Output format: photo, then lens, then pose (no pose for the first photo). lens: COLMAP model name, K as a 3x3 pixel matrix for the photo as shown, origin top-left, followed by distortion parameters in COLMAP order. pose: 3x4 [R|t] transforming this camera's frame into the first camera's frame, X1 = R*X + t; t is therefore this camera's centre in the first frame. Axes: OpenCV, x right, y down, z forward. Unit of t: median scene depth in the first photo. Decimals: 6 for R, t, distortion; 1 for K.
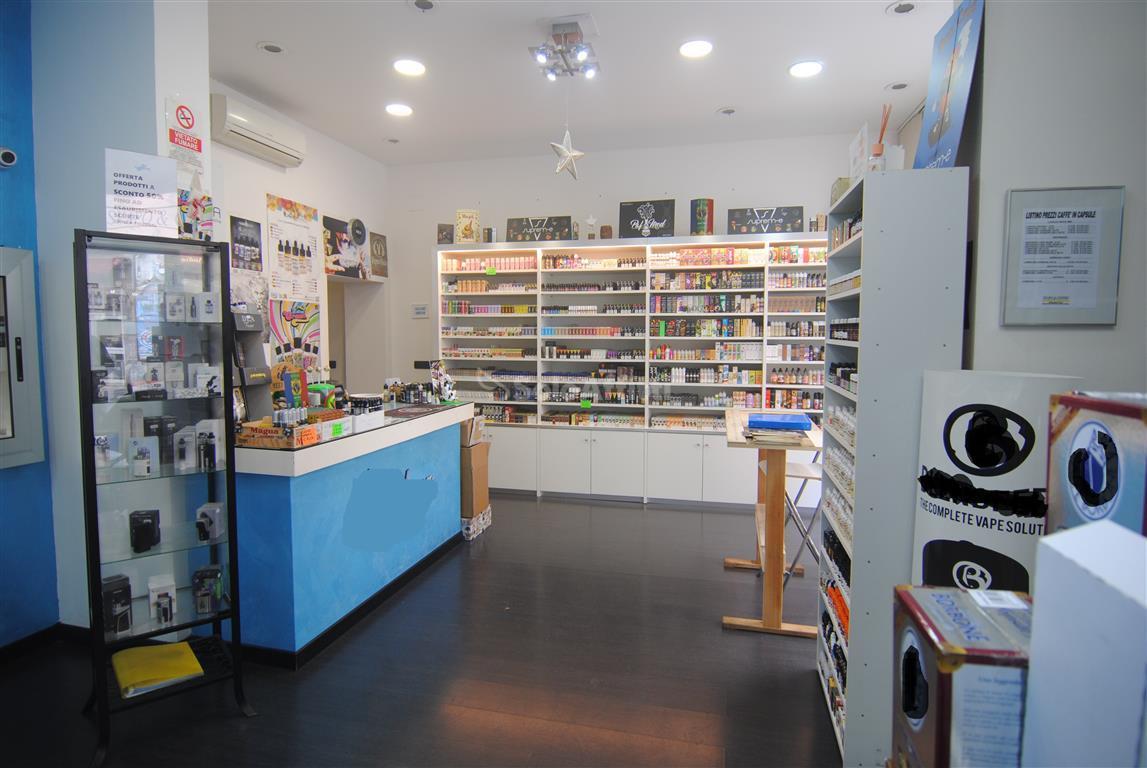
lens RADIAL K [[616.5, 0, 574.2], [0, 616.5, 375.3], [0, 0, 1]] dist [-0.008898, -0.009140]
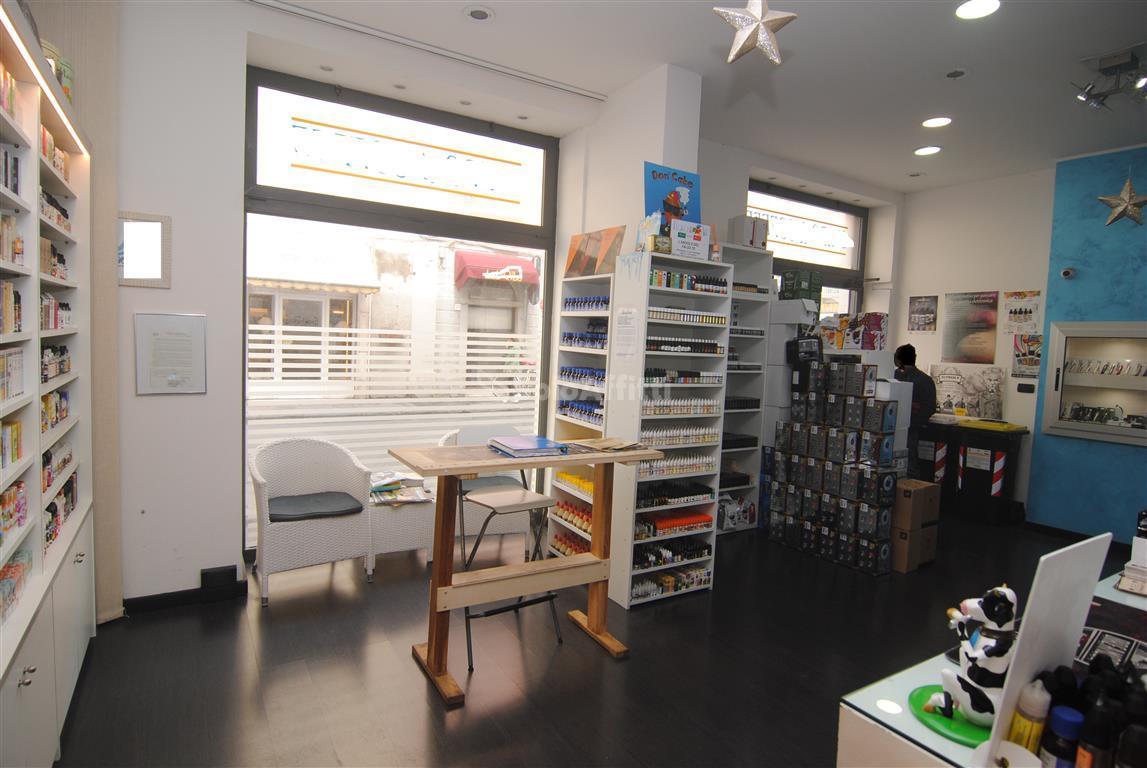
lens RADIAL K [[616.5, 0, 570.7], [0, 616.5, 378.4], [0, 0, 1]] dist [-0.008898, -0.009140]
pose [[-0.711983, -0.079050, 0.697733, -0.307648], [0.002636, 0.993335, 0.115229, -0.052761], [-0.702192, 0.083880, -0.707030, 0.672670]]
